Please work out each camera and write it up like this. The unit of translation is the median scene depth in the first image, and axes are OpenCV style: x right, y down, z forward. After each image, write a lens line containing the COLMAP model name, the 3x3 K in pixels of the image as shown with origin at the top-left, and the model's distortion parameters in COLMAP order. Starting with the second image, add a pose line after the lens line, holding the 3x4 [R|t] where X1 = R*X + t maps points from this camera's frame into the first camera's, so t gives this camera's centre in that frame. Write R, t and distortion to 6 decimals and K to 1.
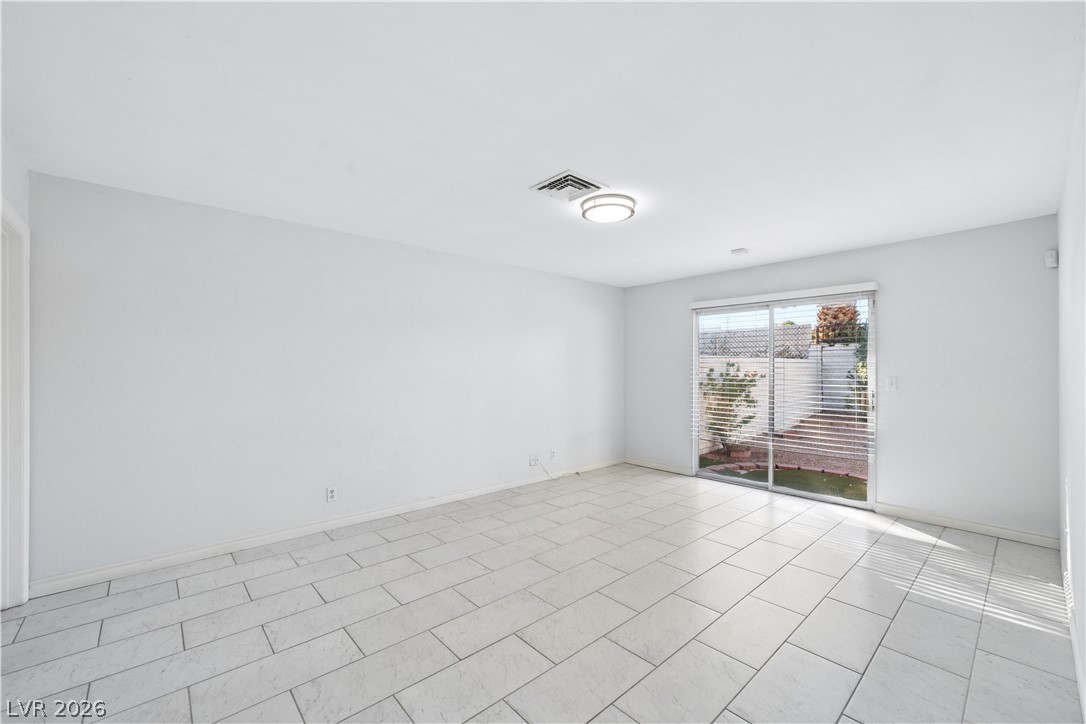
lens RADIAL K [[442.6, 0, 543.0], [0, 442.6, 362.0], [0, 0, 1]] dist [-0.001279, -0.000108]
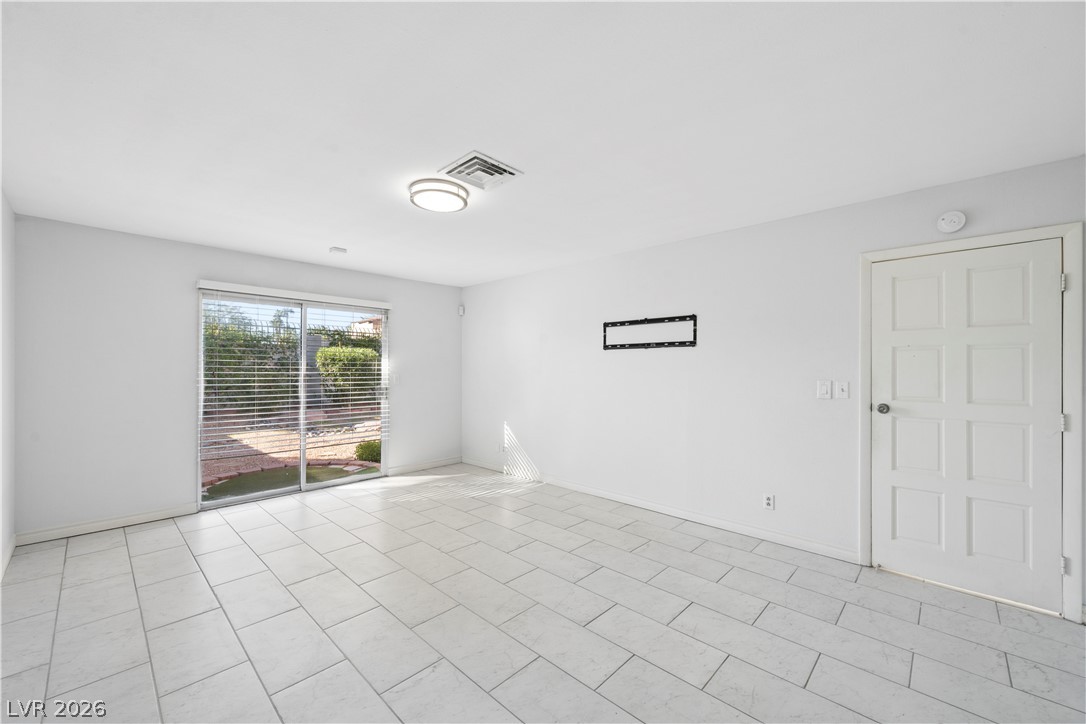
lens RADIAL K [[425.7, 0, 543.4], [0, 425.7, 367.4], [0, 0, 1]] dist [-0.001859, -0.000207]
pose [[-0.081060, 0.001414, 0.996708, -0.483668], [-0.016974, 0.999852, -0.002798, 0.006645], [-0.996565, -0.017145, -0.081024, 0.546229]]
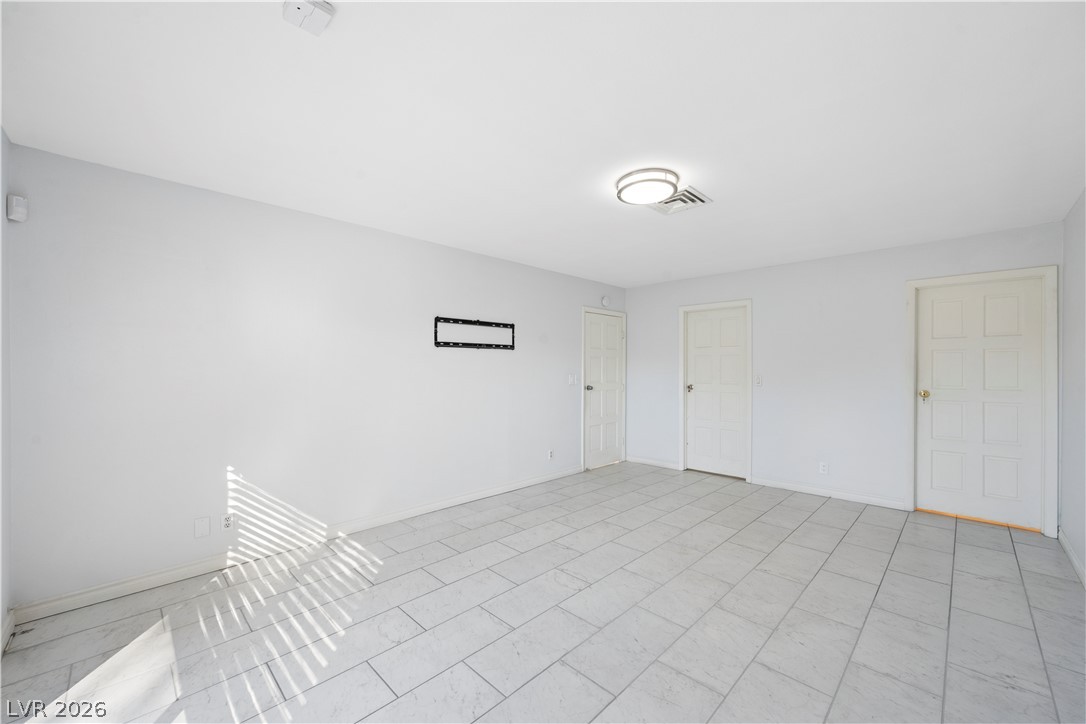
lens RADIAL K [[425.7, 0, 543.4], [0, 425.7, 367.4], [0, 0, 1]] dist [-0.001859, -0.000207]
pose [[-0.998468, -0.001806, -0.055307, 0.256002], [-0.000874, 0.999857, -0.016867, 0.018099], [0.055329, -0.016793, -0.998327, 1.179532]]
